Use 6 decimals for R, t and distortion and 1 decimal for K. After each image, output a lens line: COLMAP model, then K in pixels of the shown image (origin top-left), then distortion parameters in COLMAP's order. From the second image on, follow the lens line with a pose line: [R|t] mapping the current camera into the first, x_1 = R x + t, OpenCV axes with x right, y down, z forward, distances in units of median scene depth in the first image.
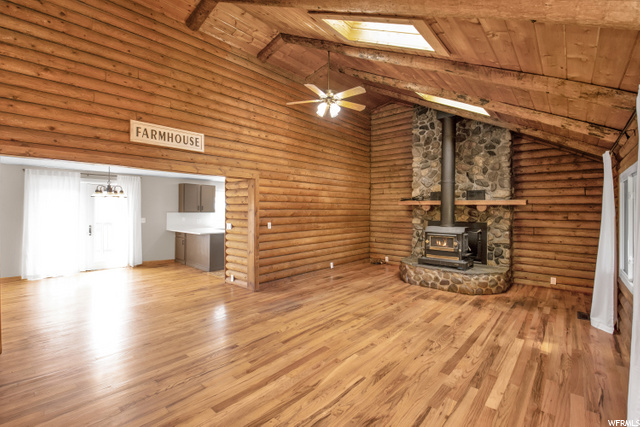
lens RADIAL K [[286.9, 0, 318.6], [0, 286.9, 210.4], [0, 0, 1]] dist [-0.011724, -0.000232]
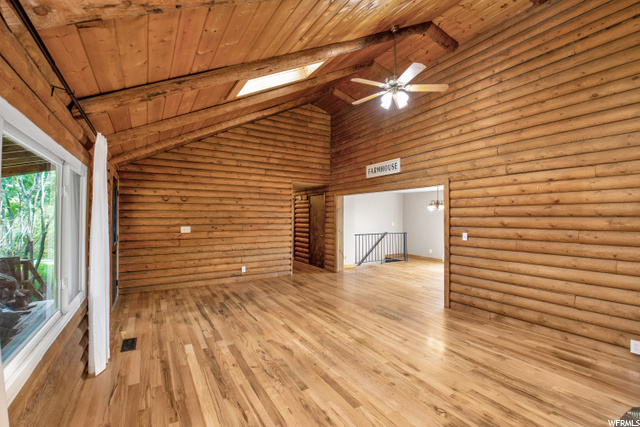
lens RADIAL K [[285.6, 0, 315.4], [0, 285.6, 214.5], [0, 0, 1]] dist [0.024905, -0.000273]
pose [[-0.305363, -0.015338, -0.952113, 0.703537], [-0.006746, 0.999880, -0.013944, 0.003371], [0.952212, 0.002164, -0.305430, 0.792973]]
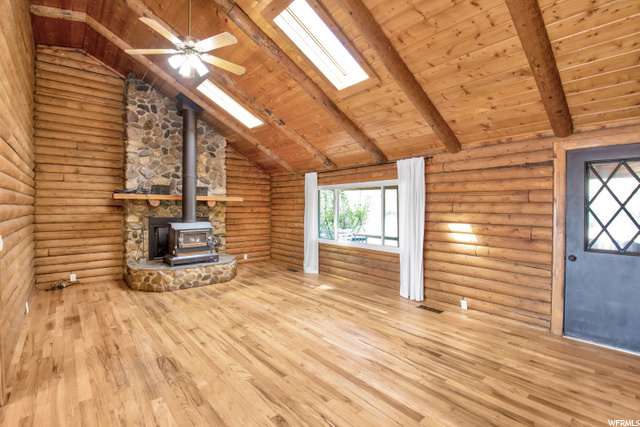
lens RADIAL K [[294.3, 0, 318.4], [0, 294.3, 208.0], [0, 0, 1]] dist [-0.001226, -0.000307]
pose [[0.126481, -0.012093, 0.991895, -0.505067], [-0.000494, 0.999925, 0.012254, -0.005231], [-0.991969, -0.002040, 0.126466, 0.447270]]
